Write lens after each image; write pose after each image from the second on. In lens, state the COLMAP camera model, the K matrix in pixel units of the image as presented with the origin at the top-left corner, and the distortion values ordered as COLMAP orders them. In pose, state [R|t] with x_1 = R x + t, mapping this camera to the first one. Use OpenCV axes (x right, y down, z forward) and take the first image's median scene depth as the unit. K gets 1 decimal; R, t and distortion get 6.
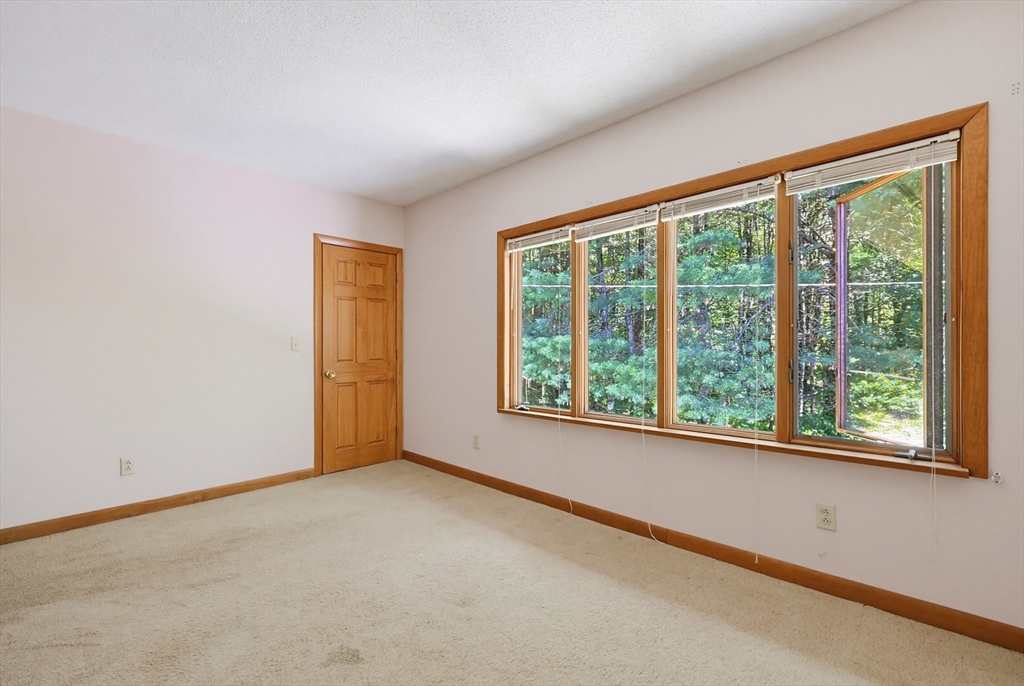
lens RADIAL K [[436.2, 0, 511.3], [0, 436.2, 345.7], [0, 0, 1]] dist [0.001705, 0.000014]
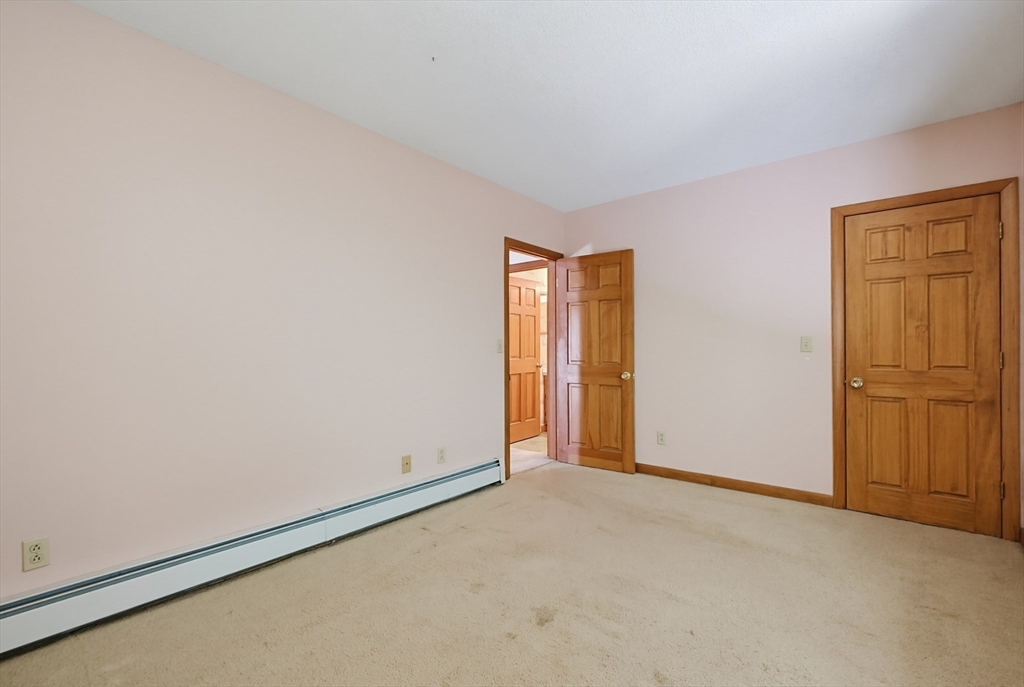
lens RADIAL K [[446.9, 0, 508.1], [0, 446.9, 343.8], [0, 0, 1]] dist [0.001185, 0.000115]
pose [[0.082992, 0.001094, -0.996550, 0.306552], [0.006924, 0.999975, 0.001674, -0.009050], [0.996526, -0.007039, 0.082983, 0.306127]]
